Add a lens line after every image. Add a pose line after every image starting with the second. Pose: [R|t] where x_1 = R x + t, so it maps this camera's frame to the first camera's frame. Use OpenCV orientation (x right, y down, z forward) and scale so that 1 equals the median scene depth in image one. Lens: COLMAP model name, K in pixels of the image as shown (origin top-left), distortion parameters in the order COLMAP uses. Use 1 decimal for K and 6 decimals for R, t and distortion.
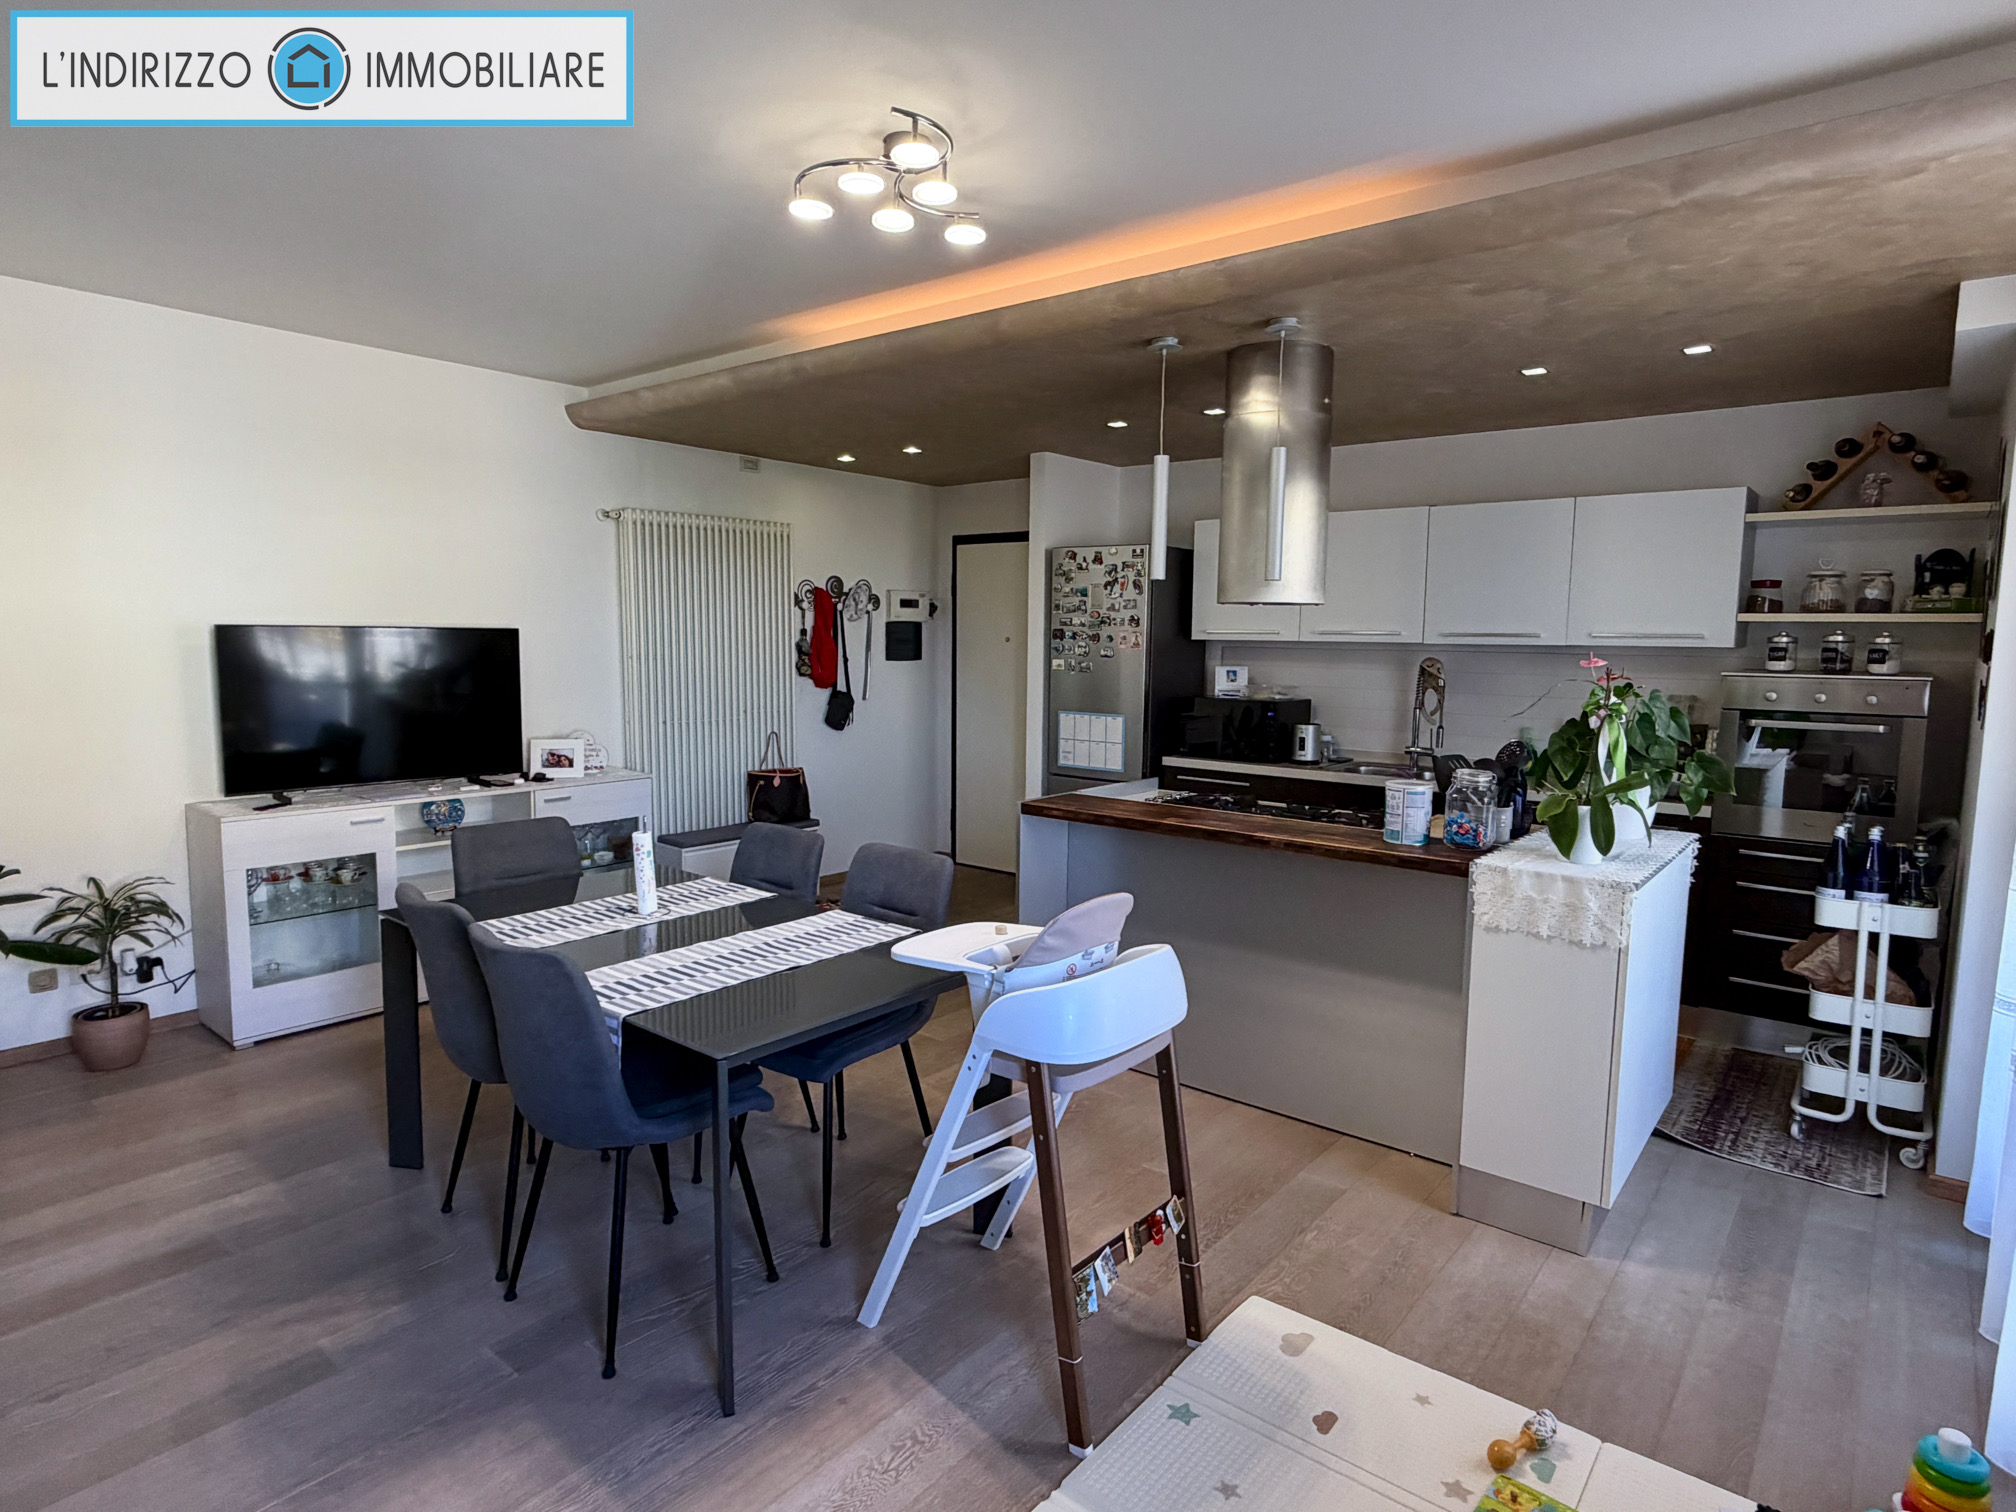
lens RADIAL K [[1127.2, 0, 1005.7], [0, 1127.2, 761.6], [0, 0, 1]] dist [0.025509, 0.000554]
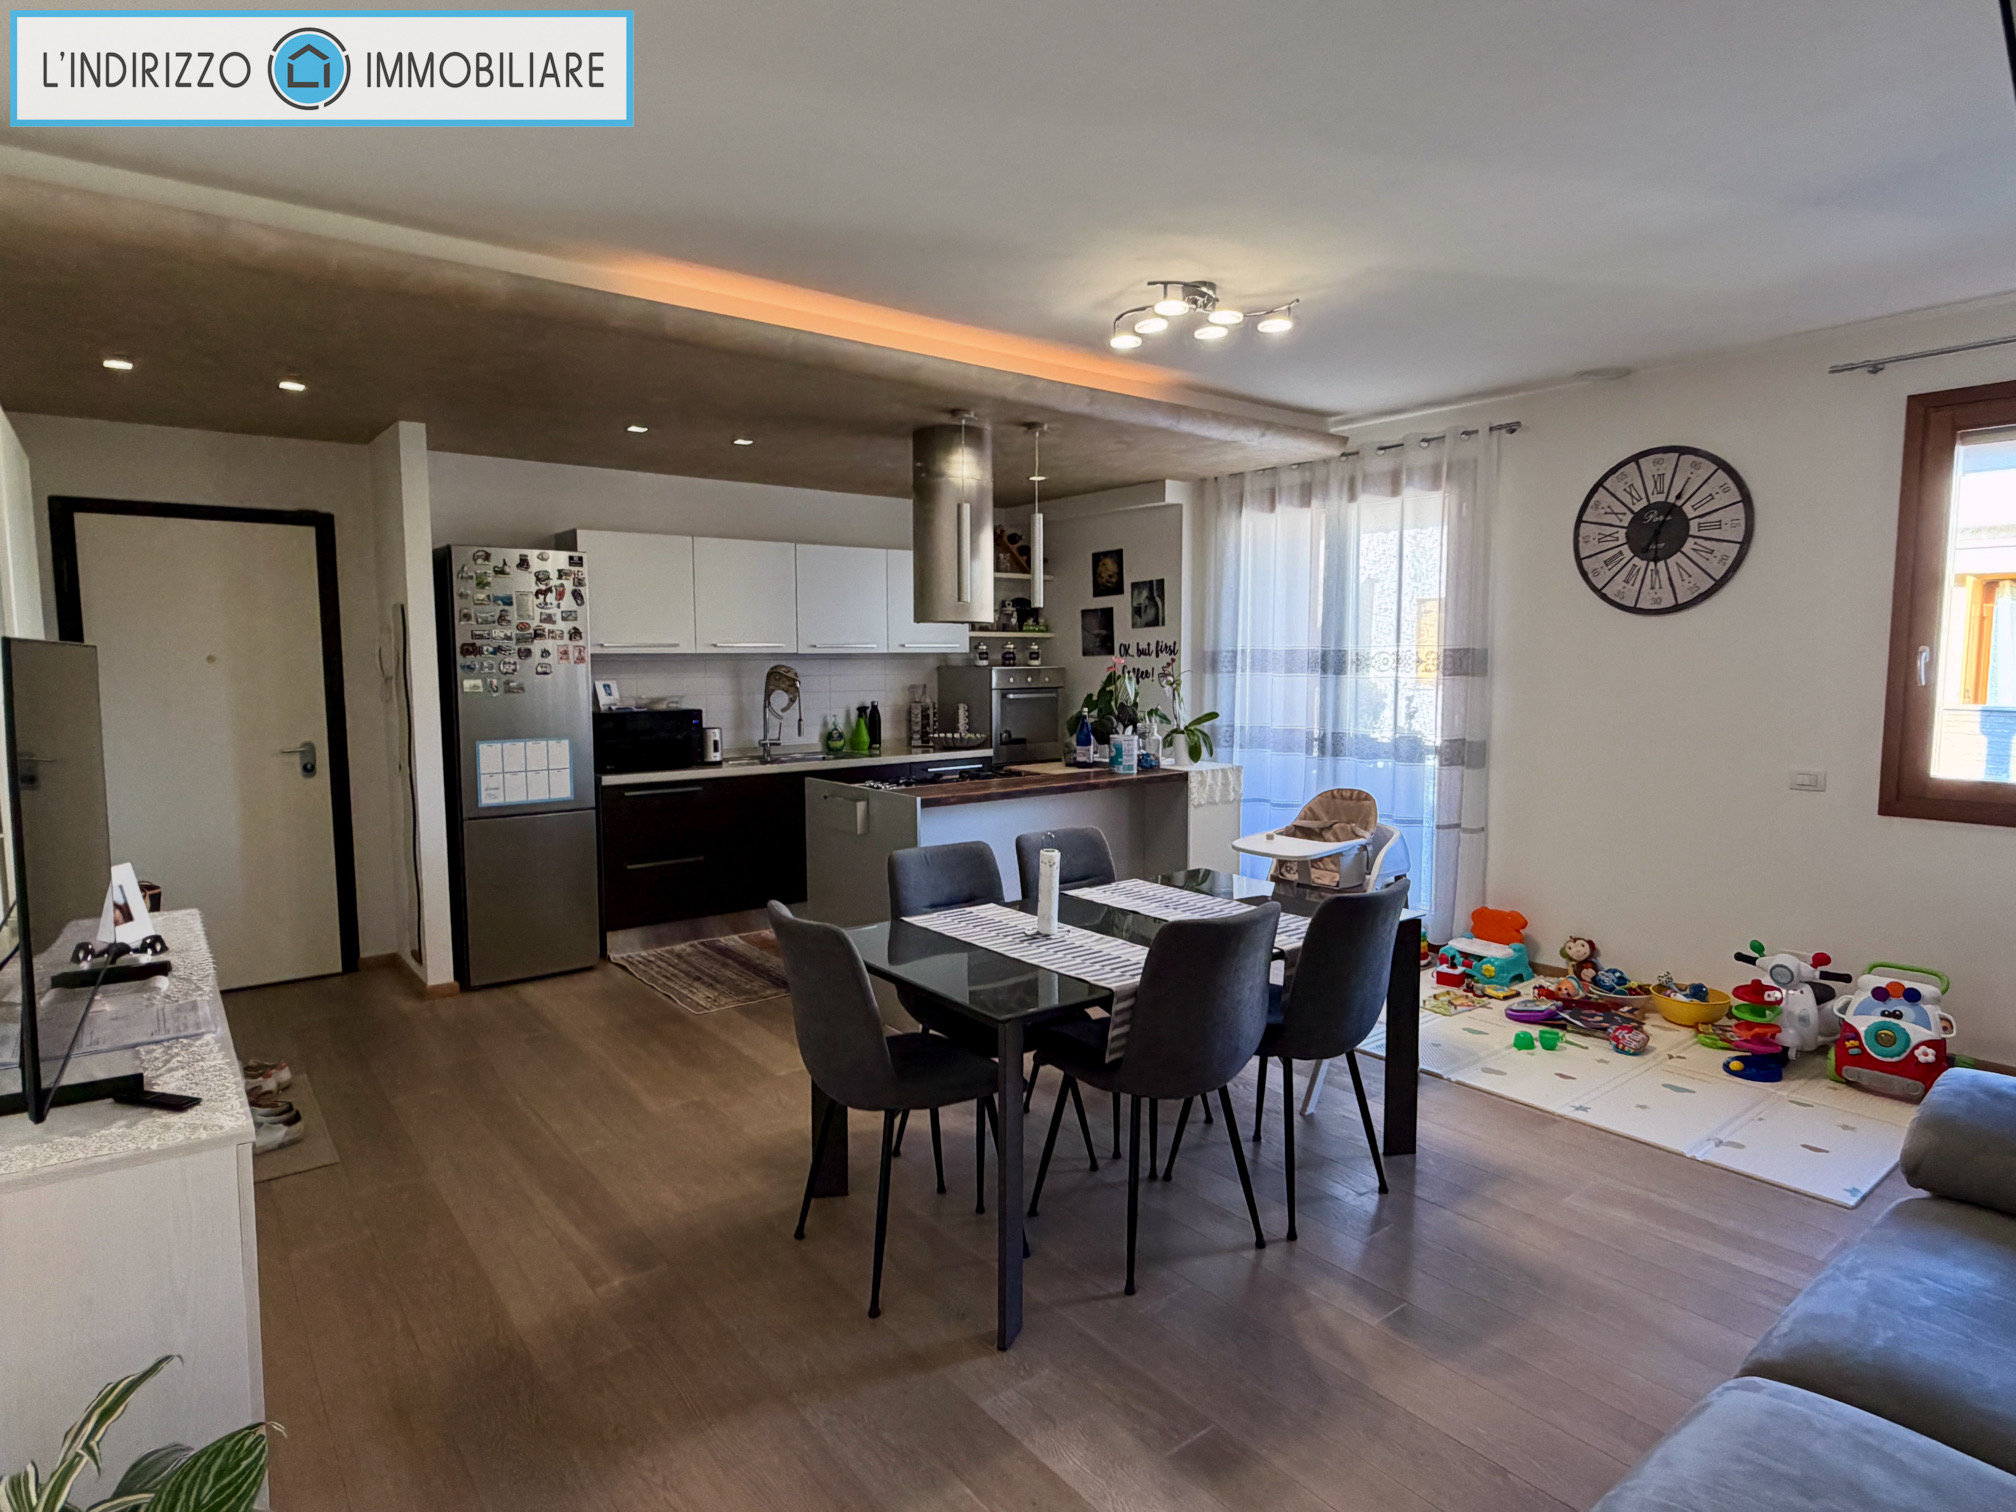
lens RADIAL K [[1127.2, 0, 1005.7], [0, 1127.2, 761.6], [0, 0, 1]] dist [0.025509, 0.000554]
pose [[0.230350, -0.109202, 0.966961, -0.703490], [0.115898, 0.989689, 0.084160, -0.057817], [-0.966182, 0.092682, 0.240631, 0.440739]]
